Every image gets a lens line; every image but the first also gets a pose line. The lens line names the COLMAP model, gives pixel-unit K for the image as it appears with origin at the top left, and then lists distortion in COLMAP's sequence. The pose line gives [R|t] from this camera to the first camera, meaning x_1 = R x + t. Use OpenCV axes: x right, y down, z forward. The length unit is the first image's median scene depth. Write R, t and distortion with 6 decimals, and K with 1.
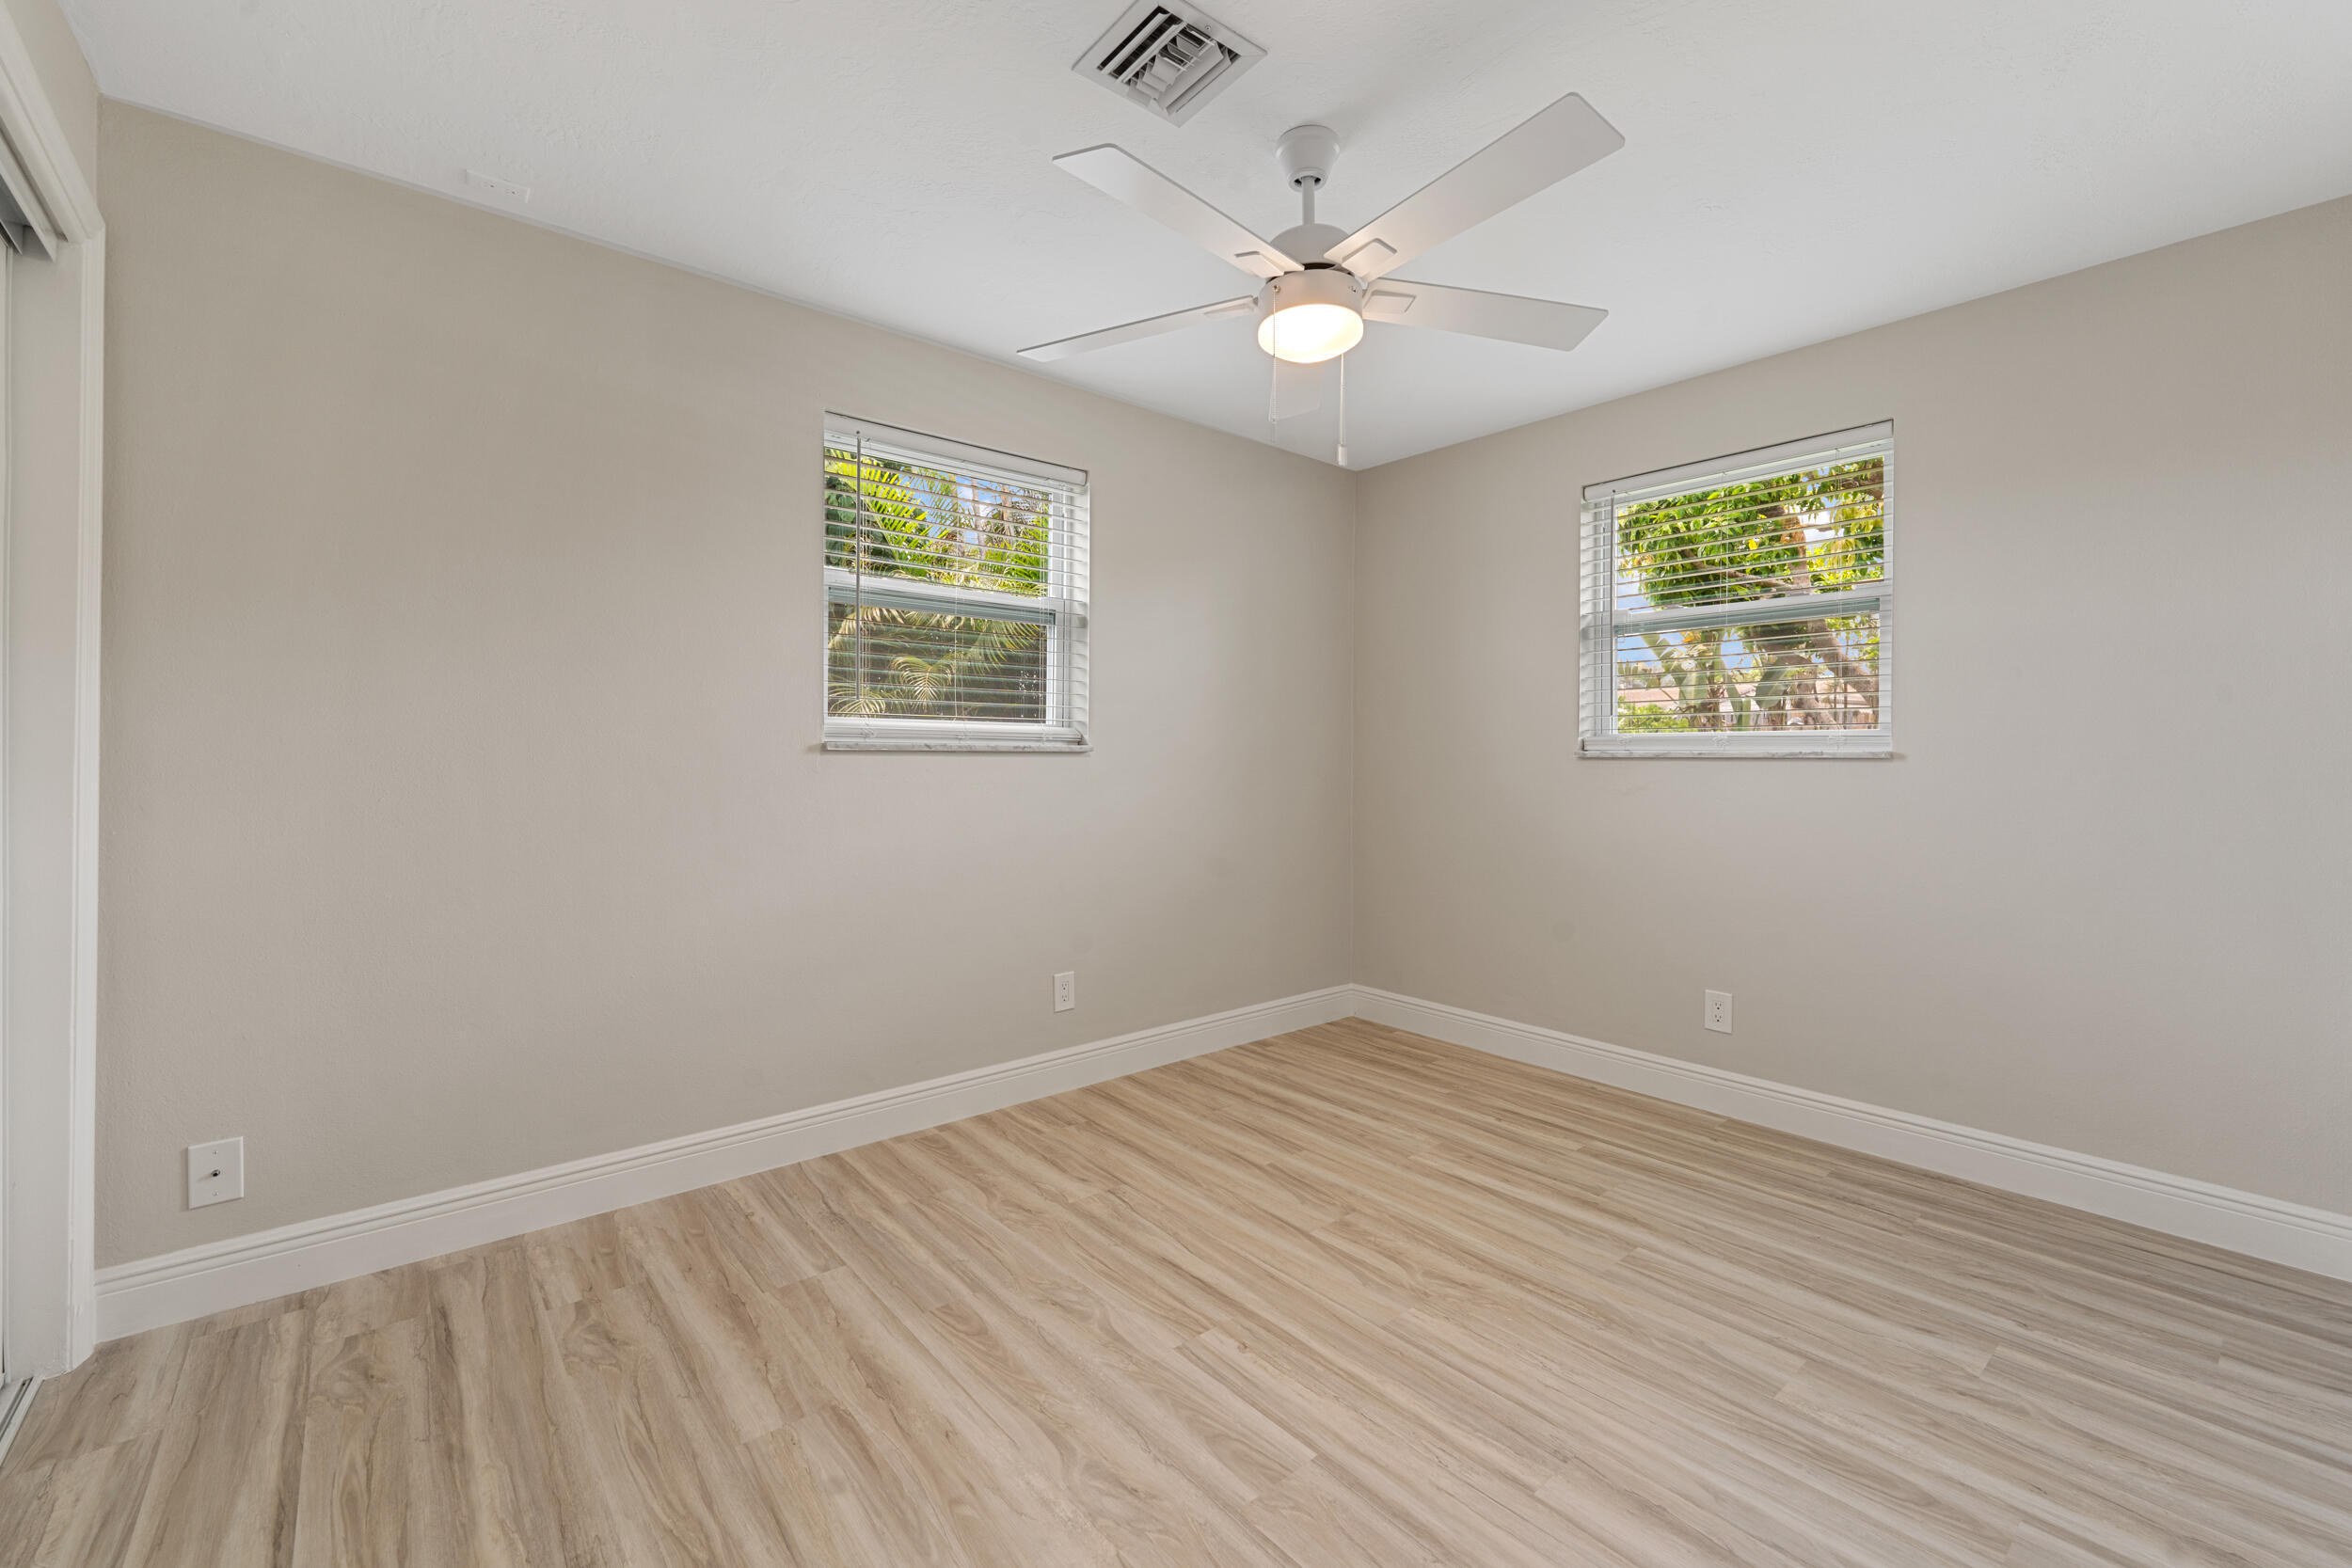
lens RADIAL K [[960.9, 0, 1169.1], [0, 960.9, 769.0], [0, 0, 1]] dist [0.000082, -0.000114]
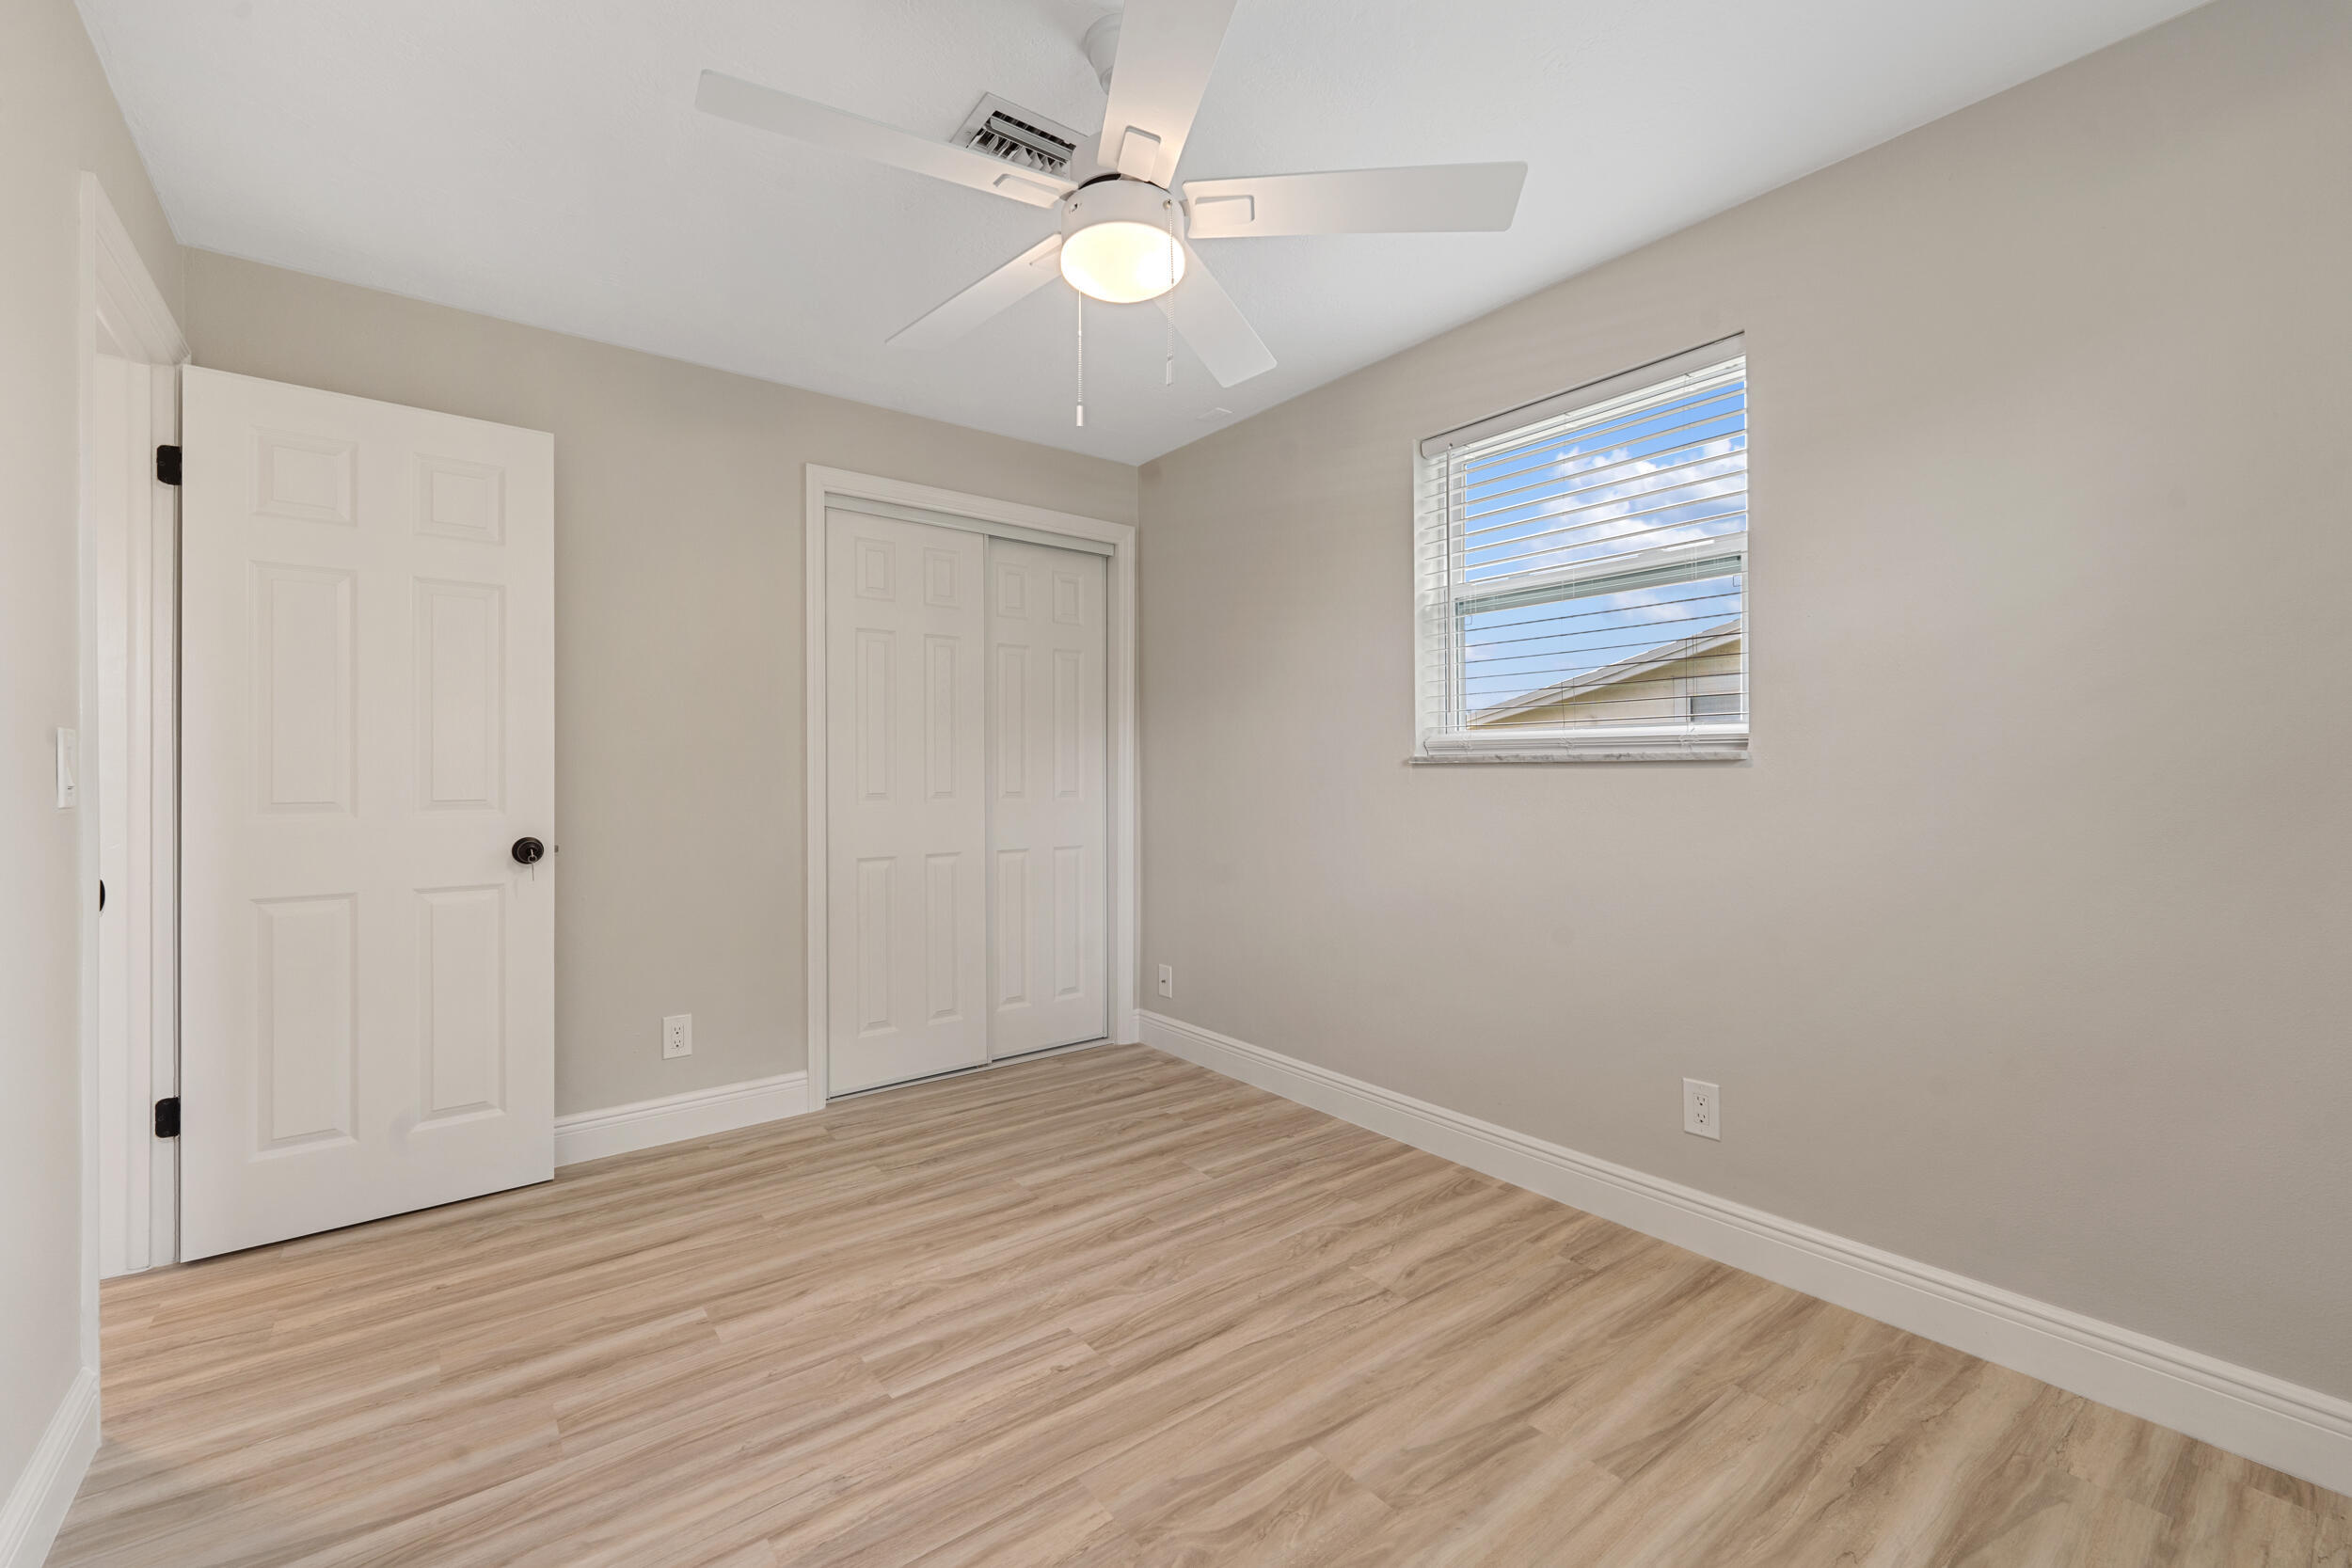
lens RADIAL K [[960.9, 0, 1168.6], [0, 960.9, 775.1], [0, 0, 1]] dist [0.000082, -0.000114]
pose [[-0.028646, 0.003404, -0.999584, 0.816911], [-0.011325, 0.999929, 0.003729, -0.008576], [0.999525, 0.011427, -0.028605, 0.876623]]
